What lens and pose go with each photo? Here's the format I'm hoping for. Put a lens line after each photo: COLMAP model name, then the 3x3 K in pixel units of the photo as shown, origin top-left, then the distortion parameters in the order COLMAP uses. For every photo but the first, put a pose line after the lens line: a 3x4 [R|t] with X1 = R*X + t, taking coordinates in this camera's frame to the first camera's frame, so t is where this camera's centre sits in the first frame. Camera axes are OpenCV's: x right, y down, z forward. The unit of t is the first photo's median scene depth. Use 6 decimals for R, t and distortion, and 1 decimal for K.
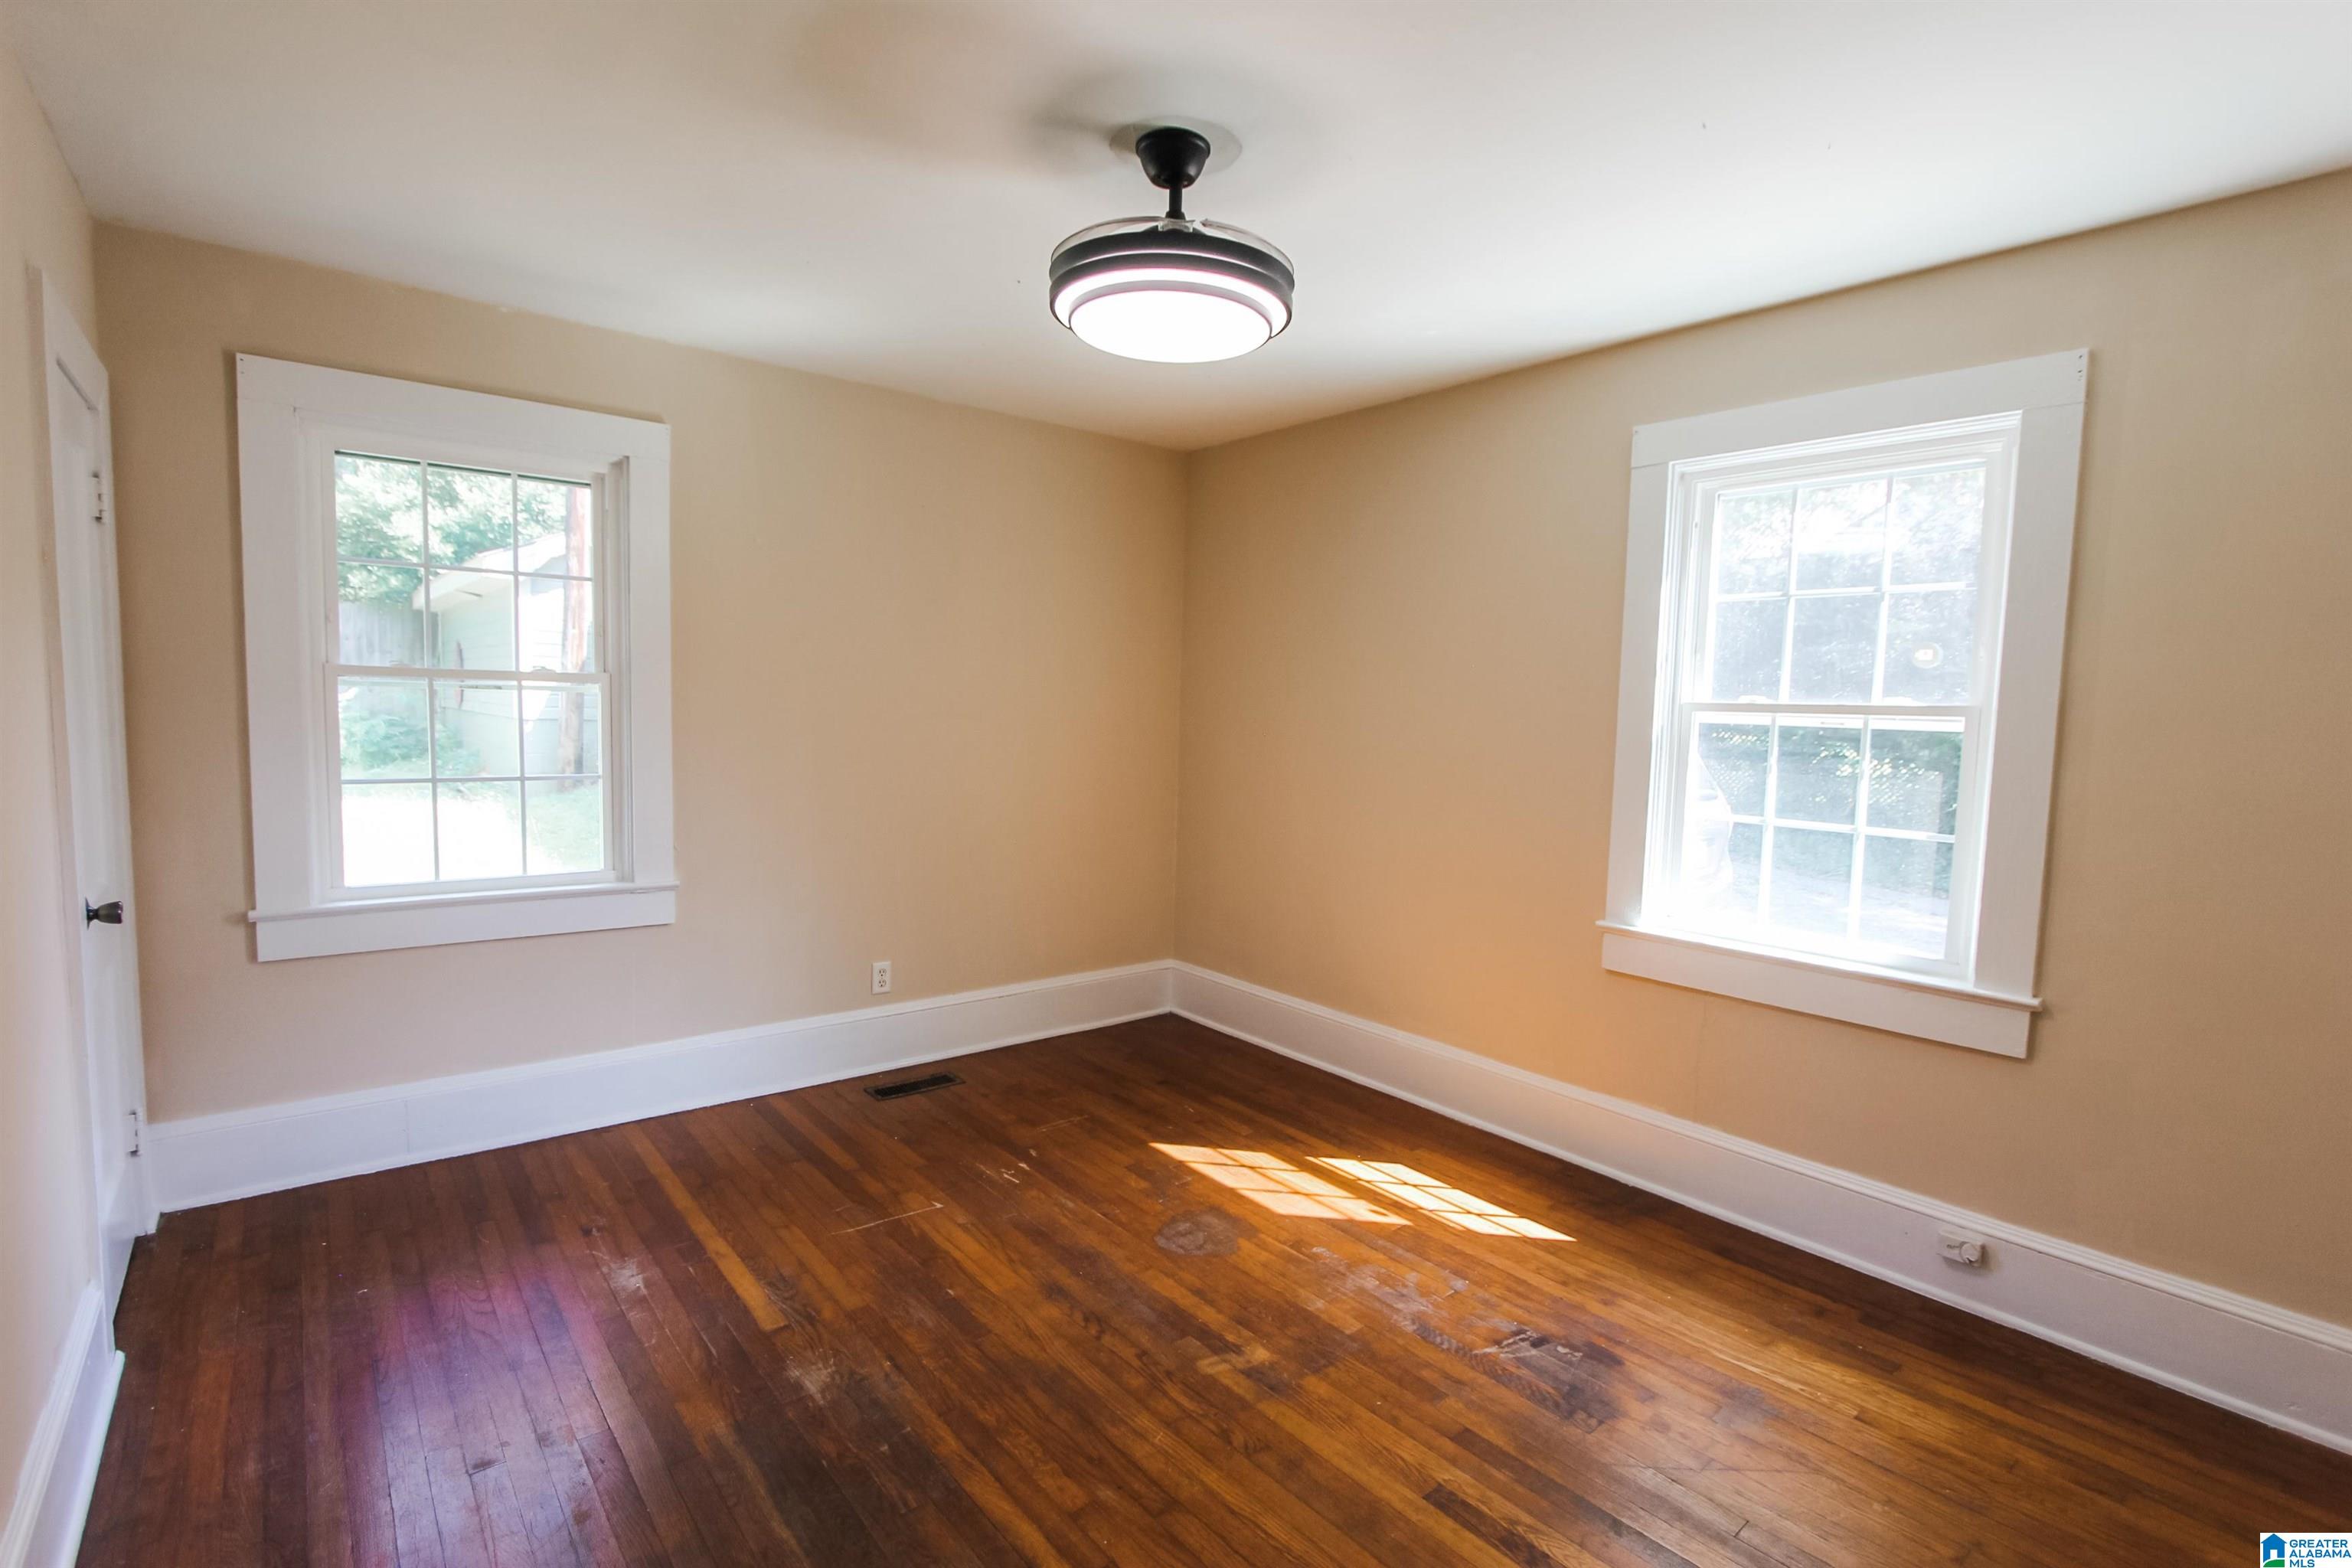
lens RADIAL K [[1086.7, 0, 1178.1], [0, 1086.7, 790.2], [0, 0, 1]] dist [-0.019215, 0.002805]
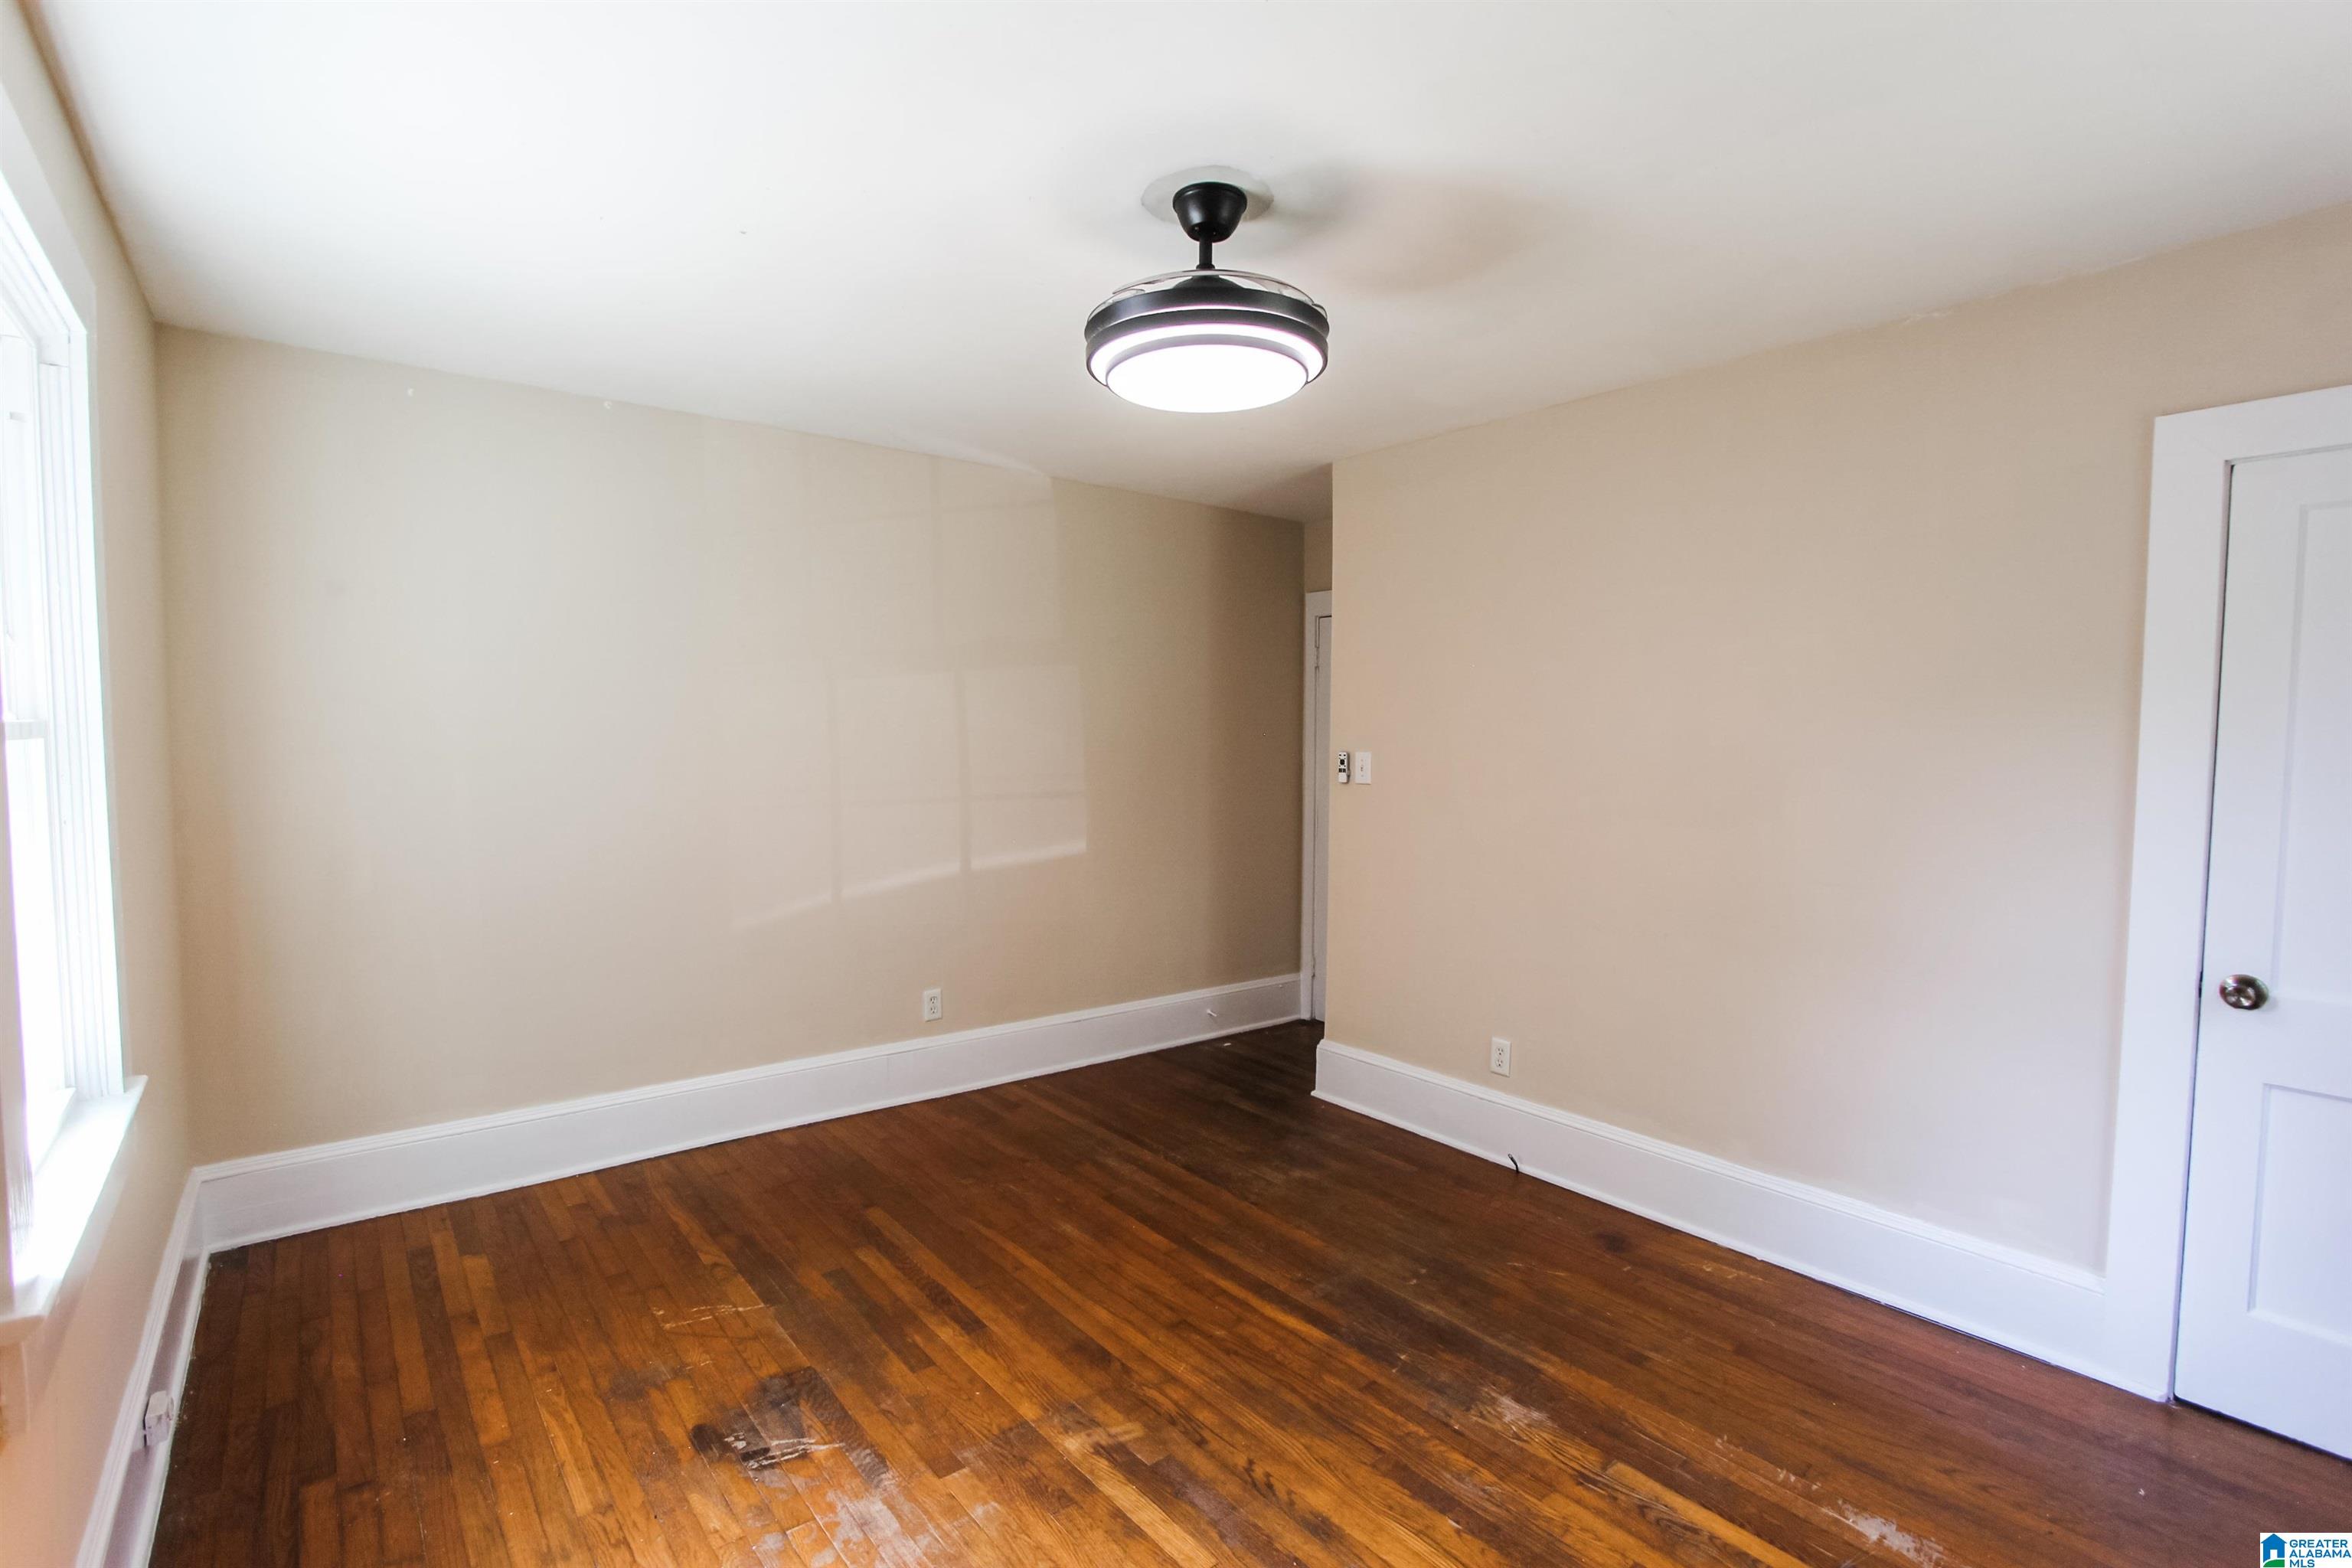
lens RADIAL K [[1086.7, 0, 1178.1], [0, 1086.7, 790.2], [0, 0, 1]] dist [-0.019215, 0.002805]
pose [[-0.999352, -0.034521, 0.010169, -0.003652], [-0.032912, 0.991000, 0.129755, -0.169985], [-0.014556, 0.129336, -0.991494, 1.945908]]
